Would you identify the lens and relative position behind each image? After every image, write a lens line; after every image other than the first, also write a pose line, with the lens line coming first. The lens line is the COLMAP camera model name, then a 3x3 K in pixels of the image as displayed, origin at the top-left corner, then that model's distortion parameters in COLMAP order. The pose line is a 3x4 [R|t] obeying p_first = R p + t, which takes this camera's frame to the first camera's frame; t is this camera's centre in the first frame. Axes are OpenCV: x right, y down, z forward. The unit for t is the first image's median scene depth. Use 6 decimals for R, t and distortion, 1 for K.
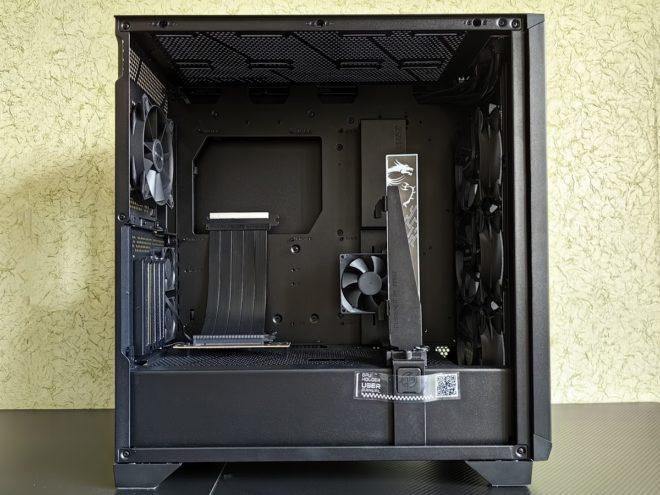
lens RADIAL K [[553.3, 0, 330.0], [0, 553.3, 247.5], [0, 0, 1]] dist [0.001639, -0.004304]
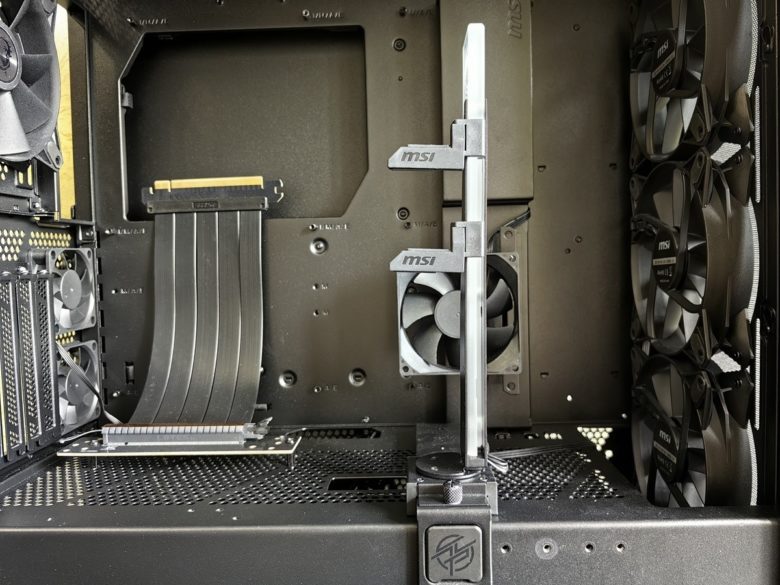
lens RADIAL K [[637.4, 0, 405.1], [0, 637.4, 292.4], [0, 0, 1]] dist [-0.028870, -0.007798]
pose [[0.999513, -0.016073, -0.026737, 0.035368], [0.018280, 0.996258, 0.084476, -0.003089], [0.025279, -0.084924, 0.996067, 0.408068]]
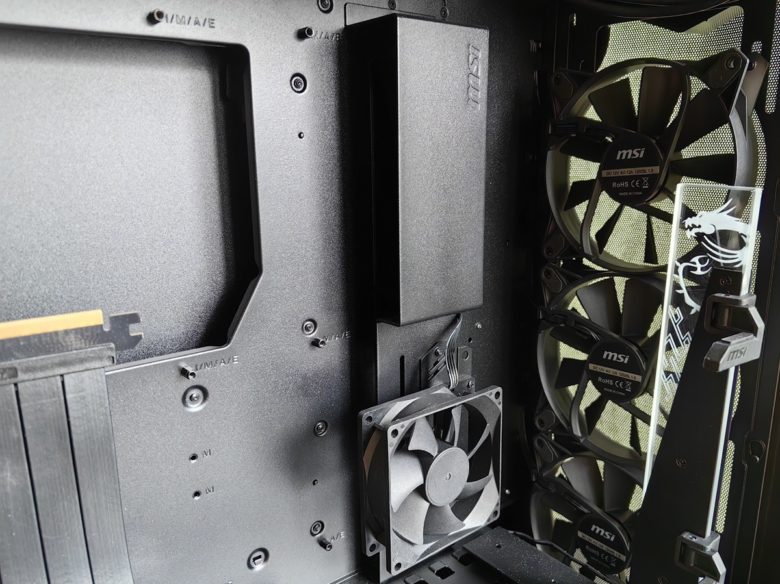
lens RADIAL K [[637.4, 0, 405.1], [0, 637.4, 291.9], [0, 0, 1]] dist [-0.028870, -0.007798]
pose [[0.762599, -0.138118, 0.631955, -0.201899], [-0.026310, 0.969509, 0.243641, -0.158296], [-0.646337, -0.202427, 0.735712, 0.665894]]
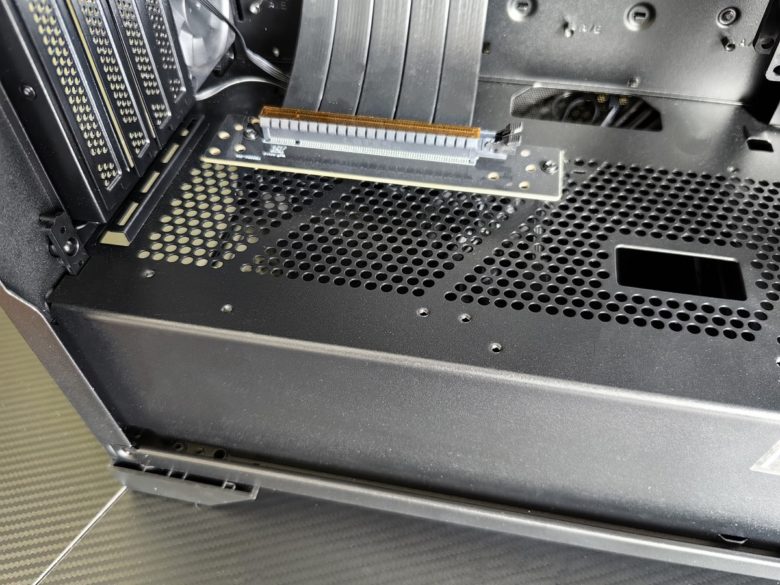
lens RADIAL K [[629.6, 0, 391.5], [0, 629.6, 283.2], [0, 0, 1]] dist [-0.007675, -0.008596]
pose [[0.980090, 0.148750, -0.131519, -0.098858], [0.006380, 0.638446, 0.769640, -0.052855], [0.198452, -0.755156, 0.624785, 0.640246]]
